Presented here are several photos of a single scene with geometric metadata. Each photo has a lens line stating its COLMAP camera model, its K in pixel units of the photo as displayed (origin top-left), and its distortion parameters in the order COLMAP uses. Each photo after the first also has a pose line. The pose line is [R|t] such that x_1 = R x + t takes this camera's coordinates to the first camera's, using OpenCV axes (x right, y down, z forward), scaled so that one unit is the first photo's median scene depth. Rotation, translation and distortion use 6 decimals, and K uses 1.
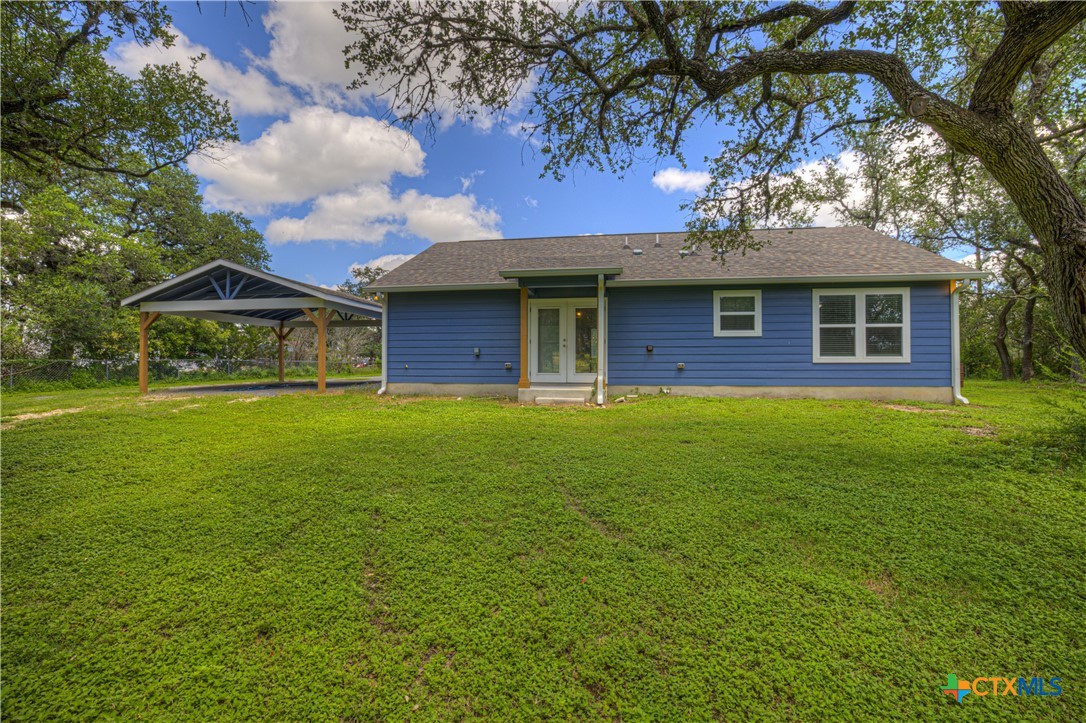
lens RADIAL K [[487.4, 0, 543.0], [0, 487.4, 361.5], [0, 0, 1]] dist [-0.056493, 0.037603]
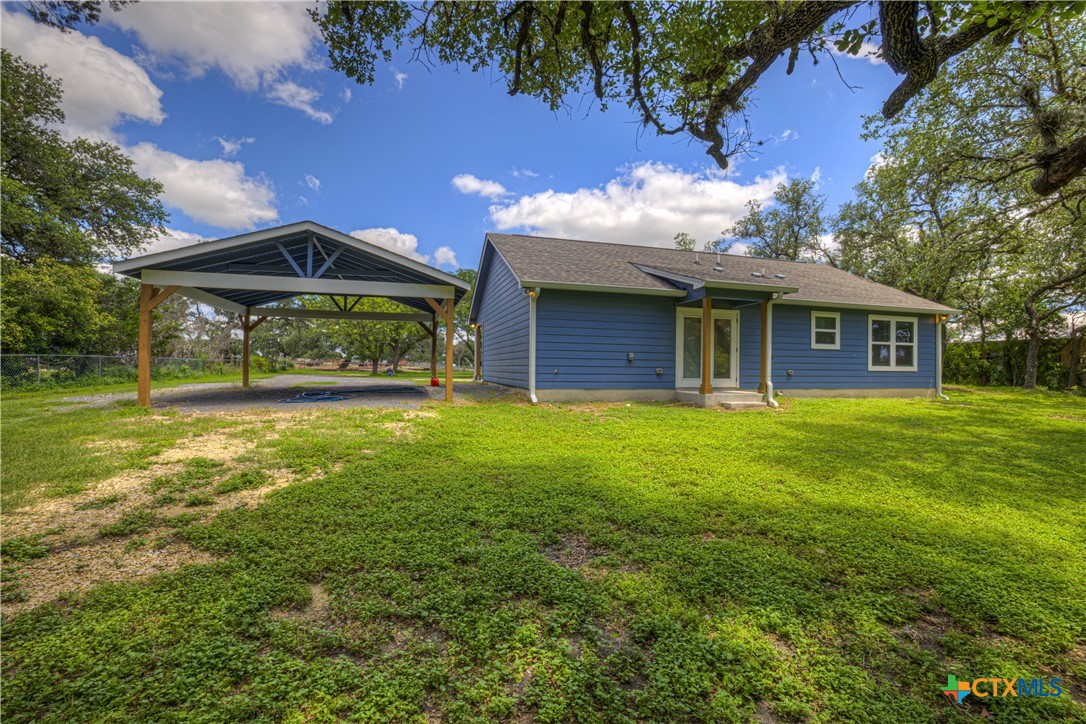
lens RADIAL K [[487.4, 0, 543.0], [0, 487.4, 362.0], [0, 0, 1]] dist [-0.056493, 0.037603]
pose [[0.904279, 0.015547, 0.426659, -0.766959], [-0.016683, 0.999860, -0.001075, -0.005680], [-0.426616, -0.006146, 0.904412, 0.200086]]
